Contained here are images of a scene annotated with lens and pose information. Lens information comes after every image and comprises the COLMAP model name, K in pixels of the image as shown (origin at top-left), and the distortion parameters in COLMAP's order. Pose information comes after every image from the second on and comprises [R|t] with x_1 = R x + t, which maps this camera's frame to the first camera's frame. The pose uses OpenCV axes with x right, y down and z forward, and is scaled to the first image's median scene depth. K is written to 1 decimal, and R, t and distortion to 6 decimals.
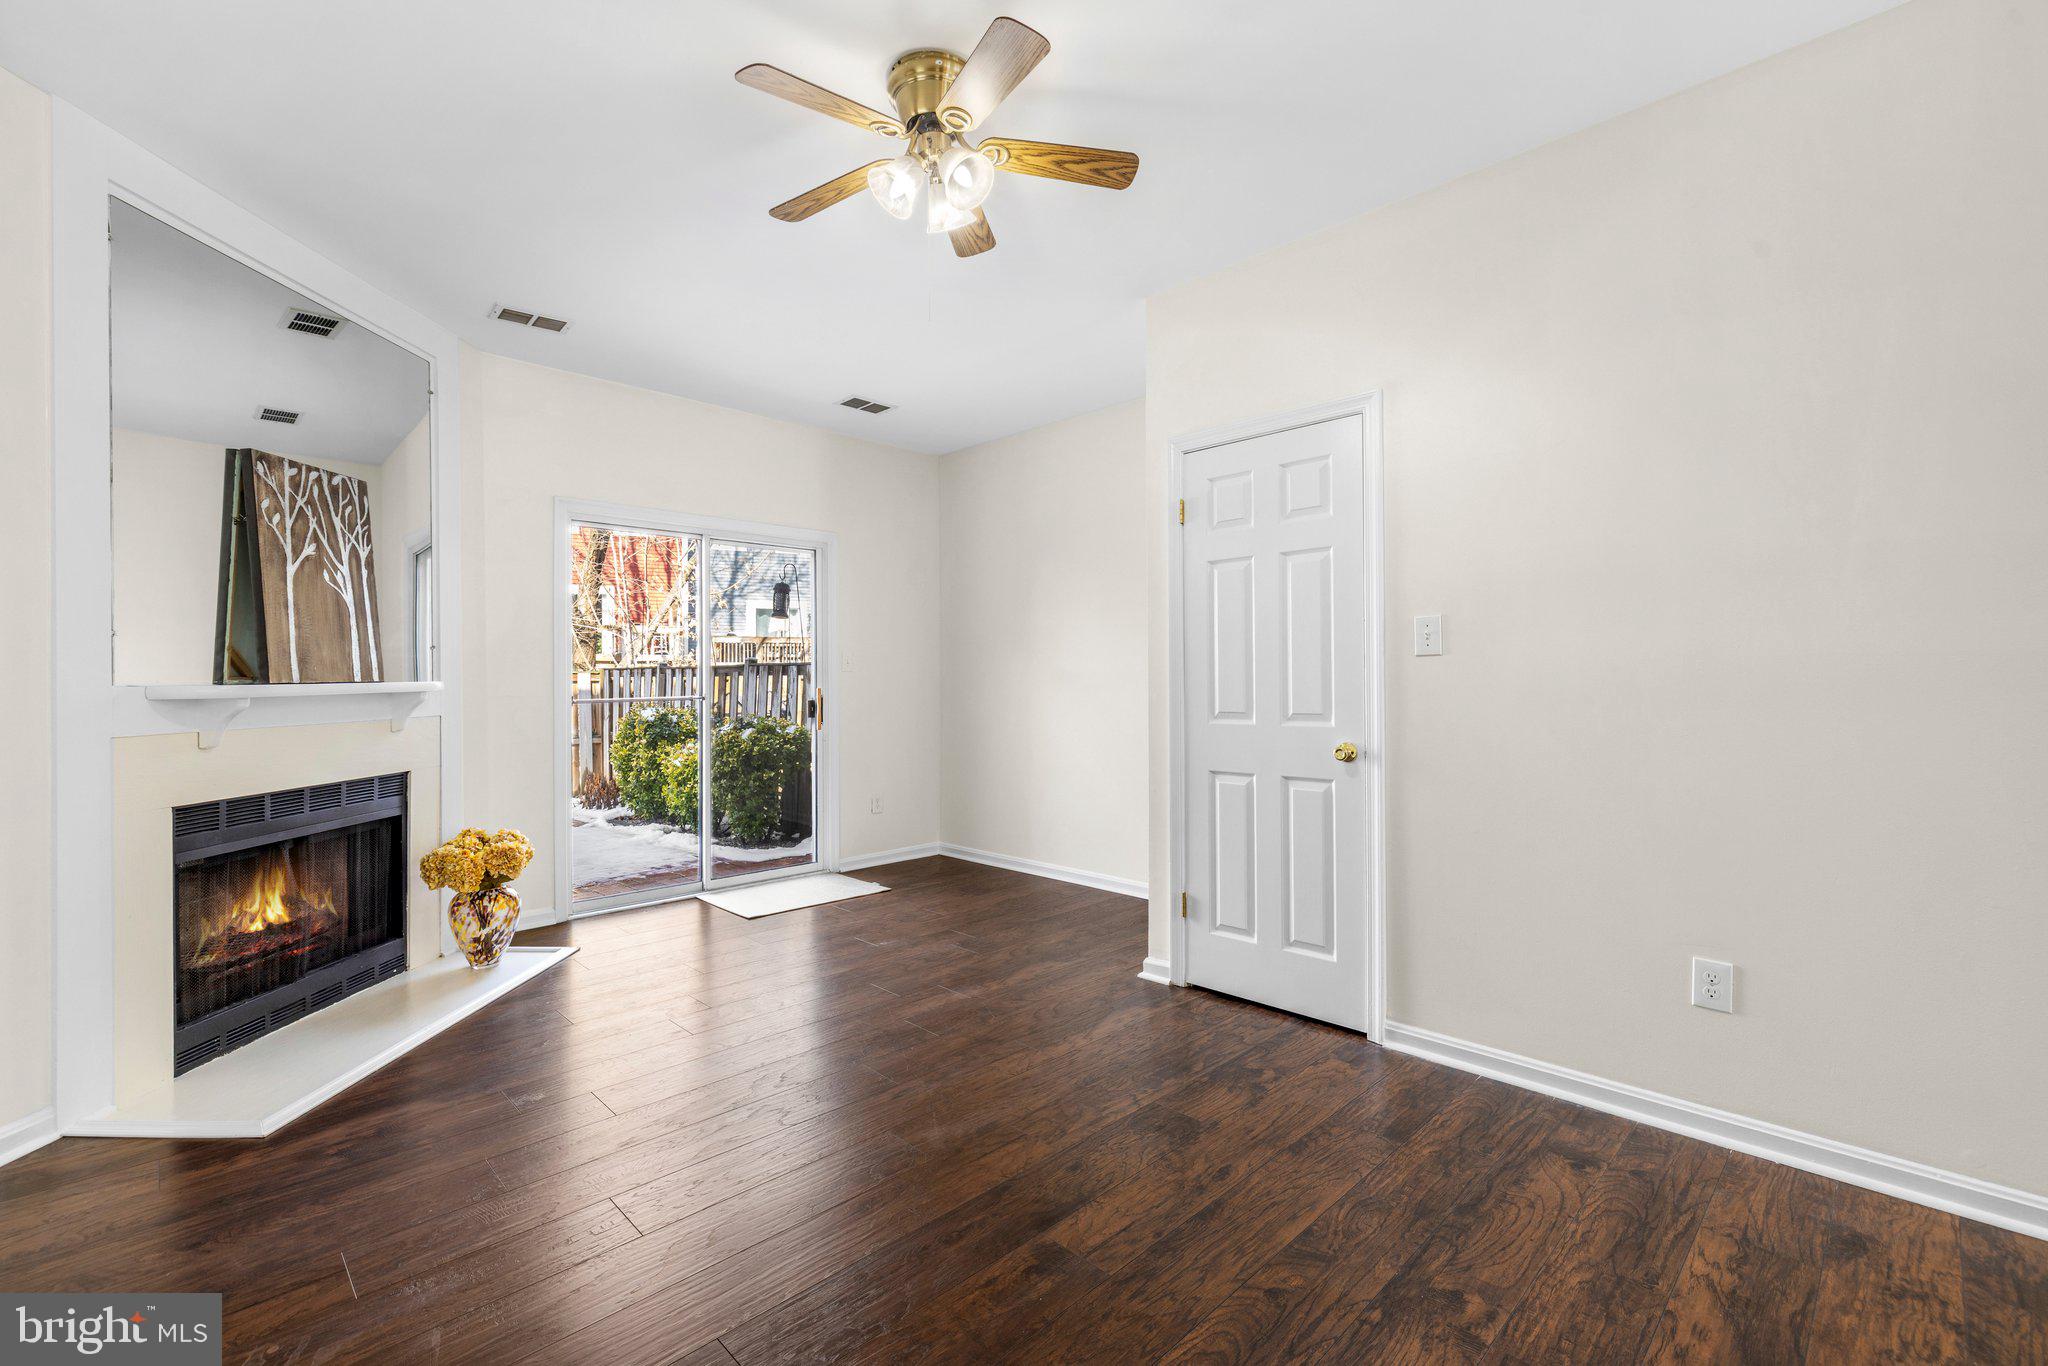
lens RADIAL K [[892.2, 0, 1016.8], [0, 892.2, 670.7], [0, 0, 1]] dist [-0.004795, 0.001465]
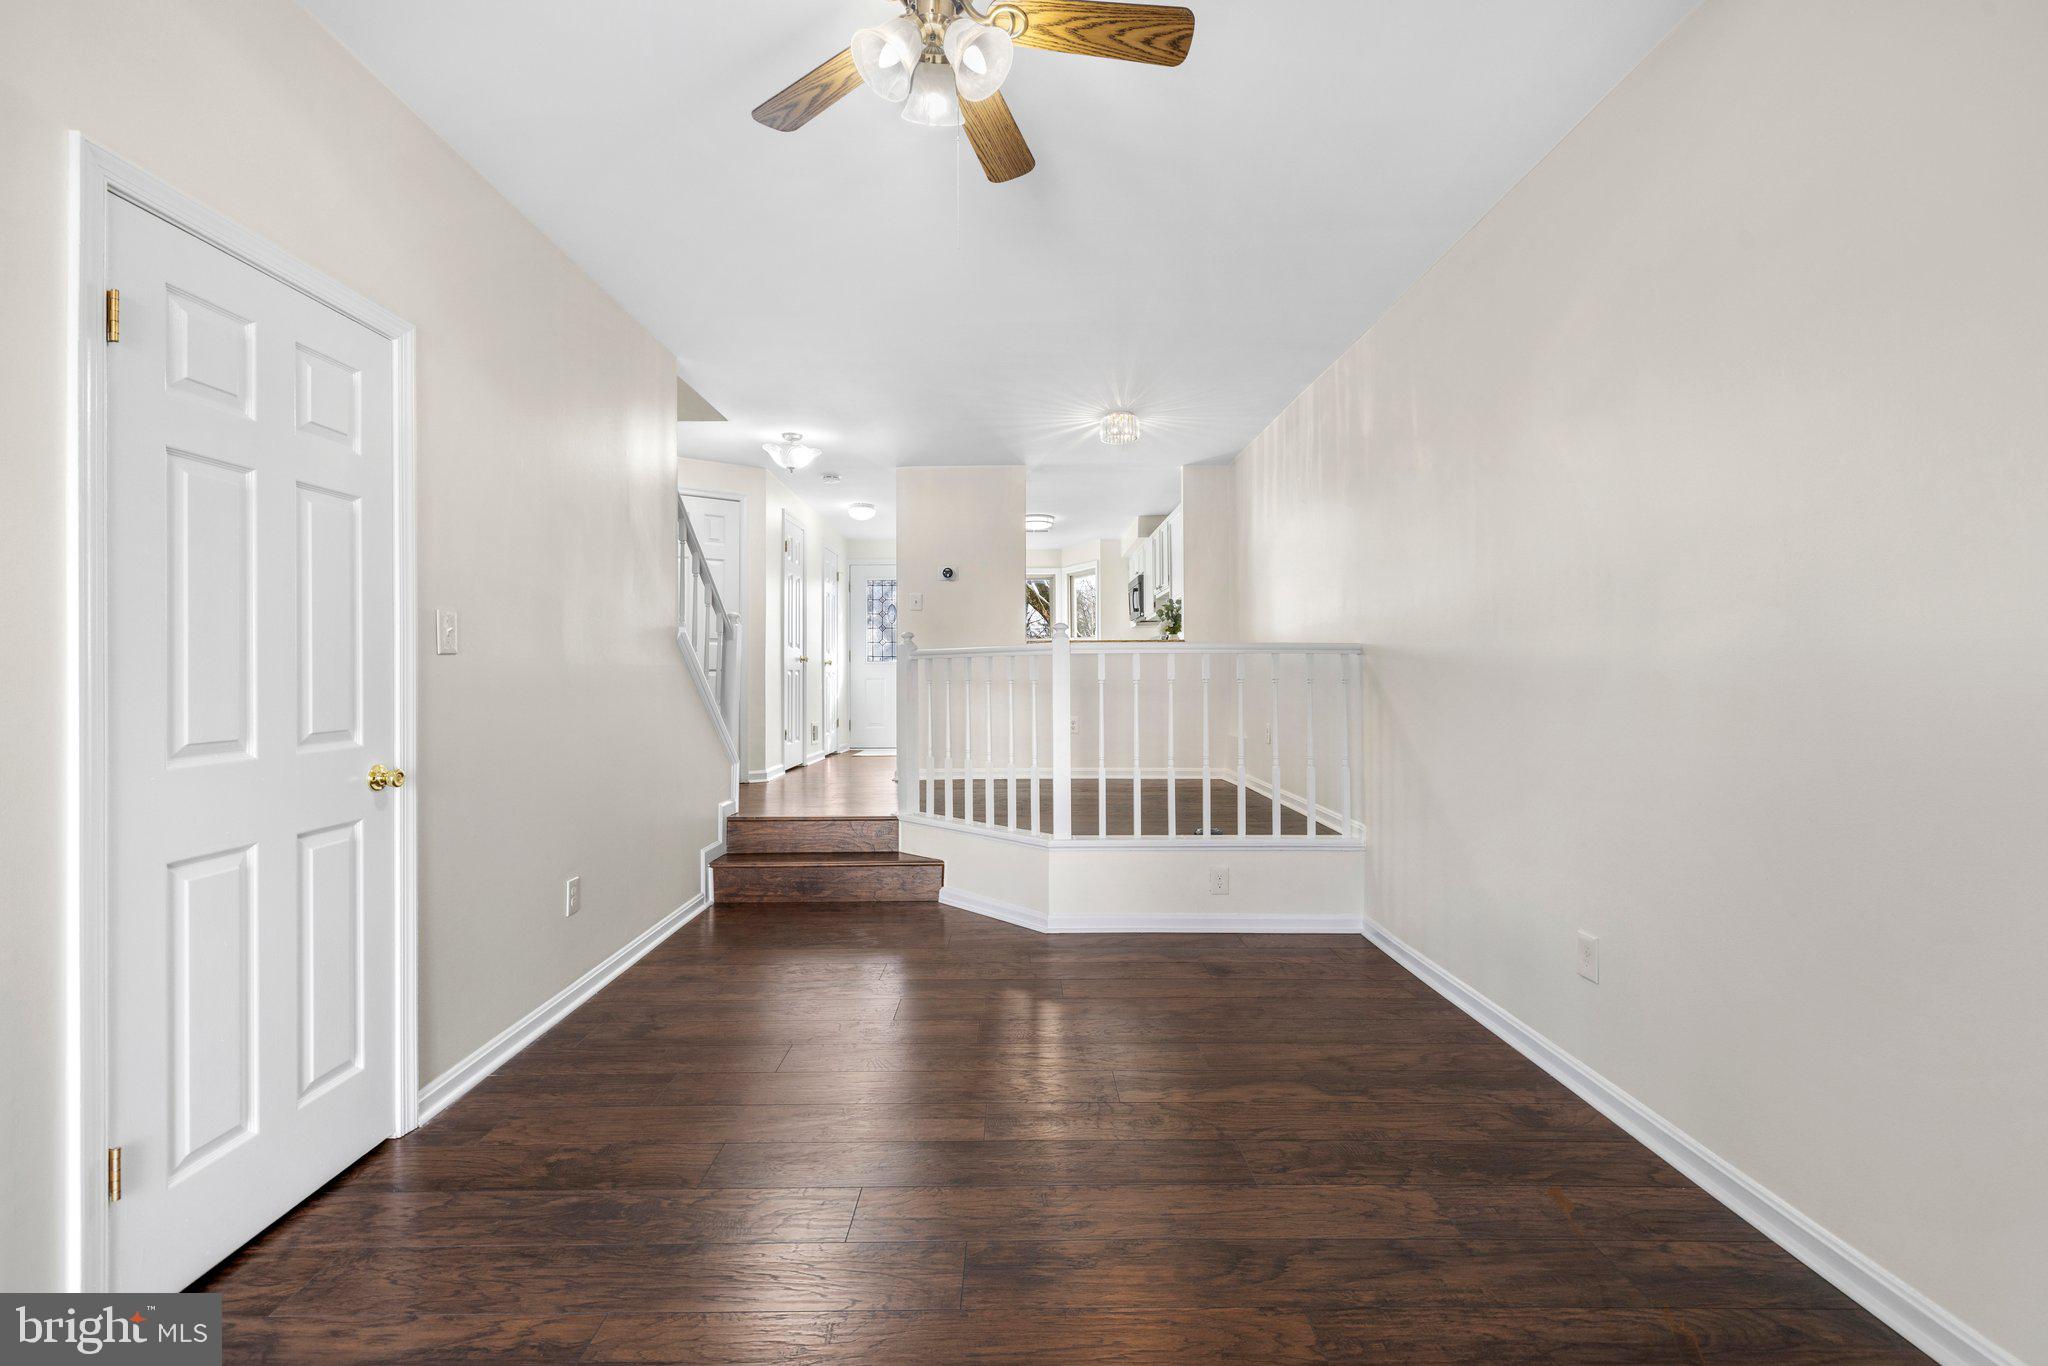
lens RADIAL K [[849.7, 0, 1008.1], [0, 849.7, 664.0], [0, 0, 1]] dist [0.000213, 0.000147]
pose [[-0.707621, 0.016933, 0.706389, -0.476485], [0.000488, 0.999724, -0.023475, 0.011872], [-0.706592, -0.016267, -0.707434, 1.050379]]
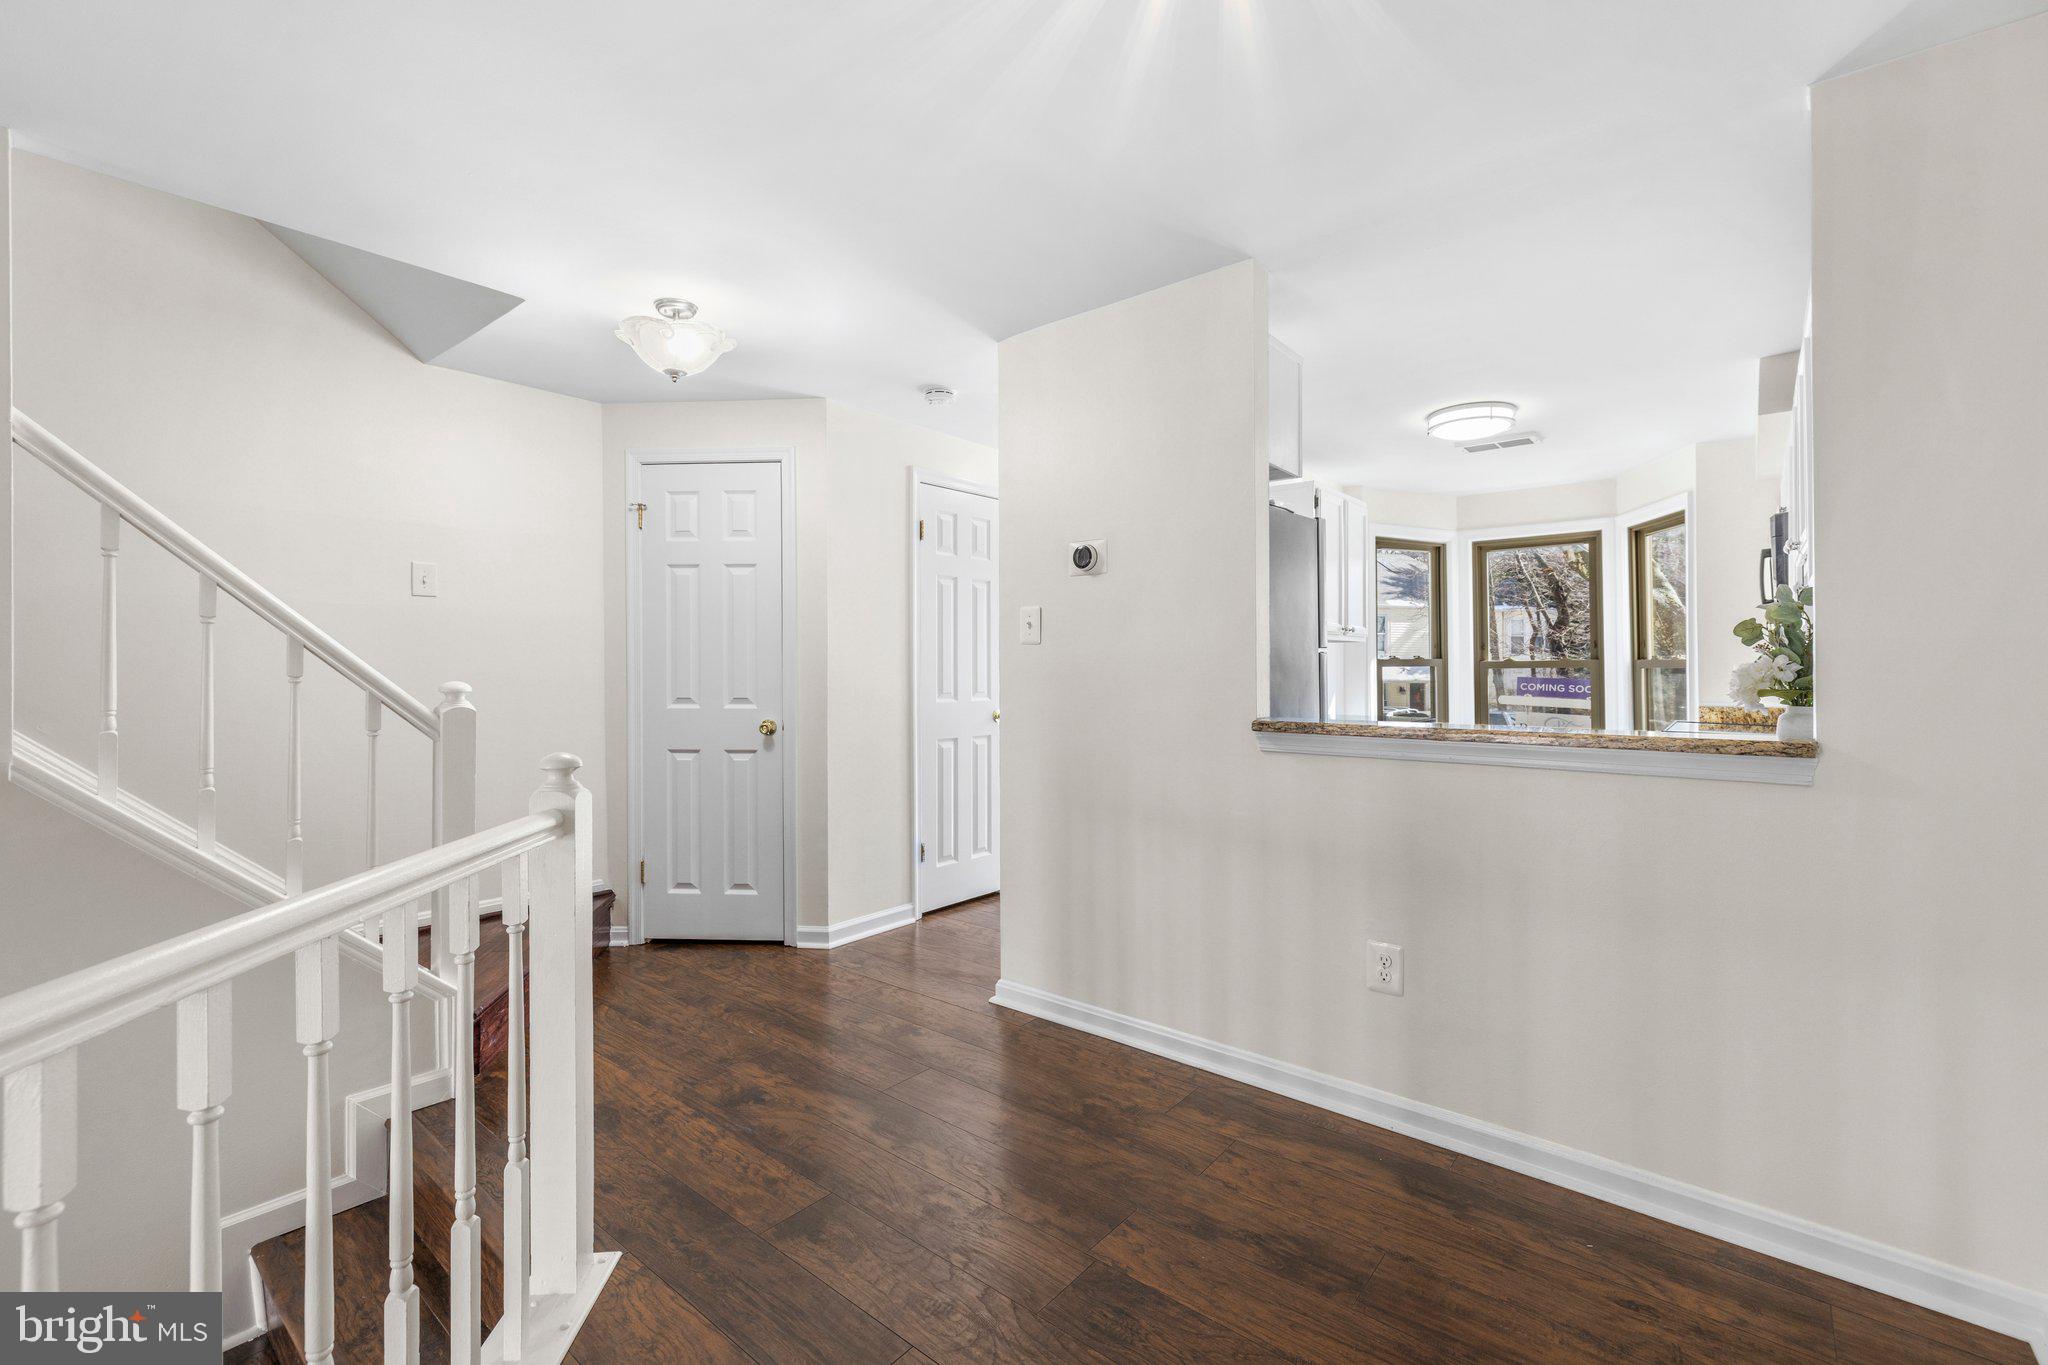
lens RADIAL K [[892.2, 0, 998.9], [0, 892.2, 648.2], [0, 0, 1]] dist [-0.004795, 0.001465]
pose [[-0.096516, 0.026088, 0.994990, 0.136370], [-0.010577, 0.999573, -0.027234, -0.130408], [-0.995275, -0.013152, -0.096199, -0.087878]]
